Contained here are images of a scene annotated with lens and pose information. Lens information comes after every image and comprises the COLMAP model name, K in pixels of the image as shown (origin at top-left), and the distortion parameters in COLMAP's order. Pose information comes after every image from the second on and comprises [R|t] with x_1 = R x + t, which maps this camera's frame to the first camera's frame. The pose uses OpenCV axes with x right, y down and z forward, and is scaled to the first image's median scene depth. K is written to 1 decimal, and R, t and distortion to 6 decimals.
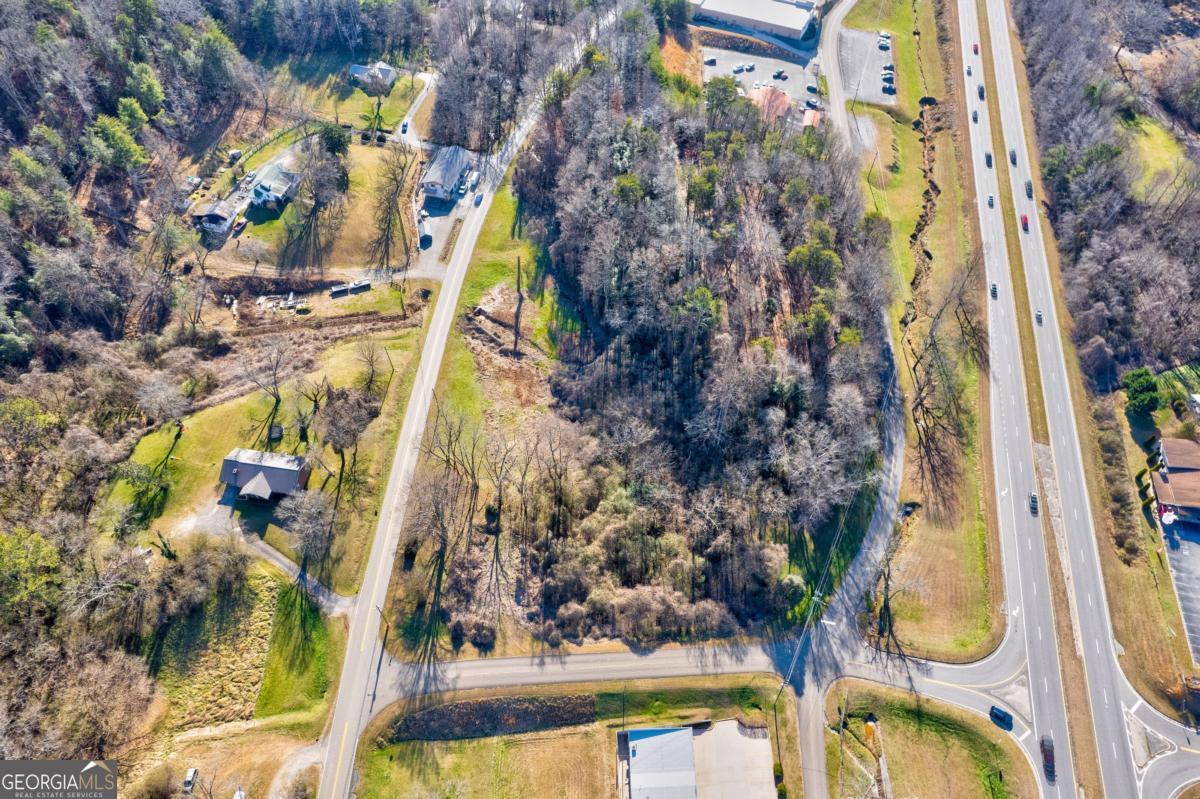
lens RADIAL K [[775.9, 0, 605.1], [0, 775.9, 401.9], [0, 0, 1]] dist [-0.079600, 0.069969]
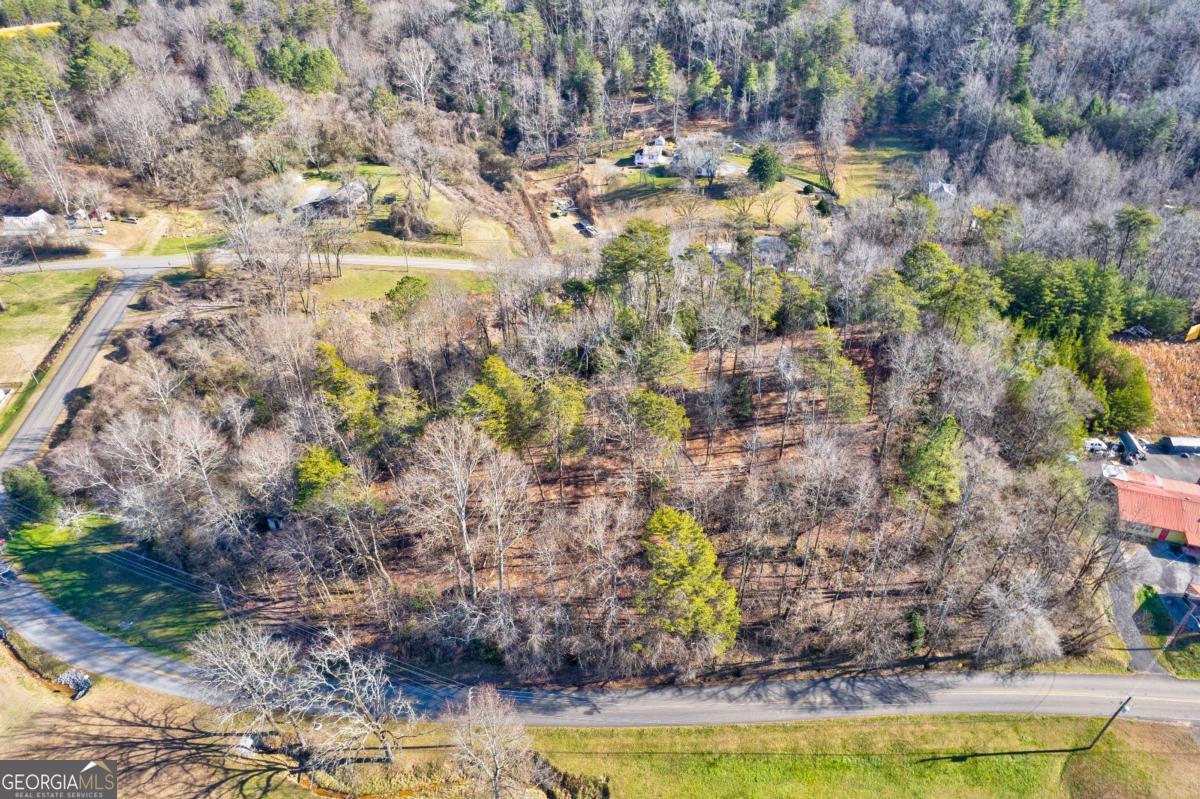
lens RADIAL K [[775.9, 0, 600.7], [0, 775.9, 396.6], [0, 0, 1]] dist [-0.079600, 0.069969]
pose [[0.021758, 0.532225, -0.846323, 0.655148], [-0.789941, 0.528022, 0.311747, -0.373838], [0.612797, 0.661763, 0.431915, 0.754533]]
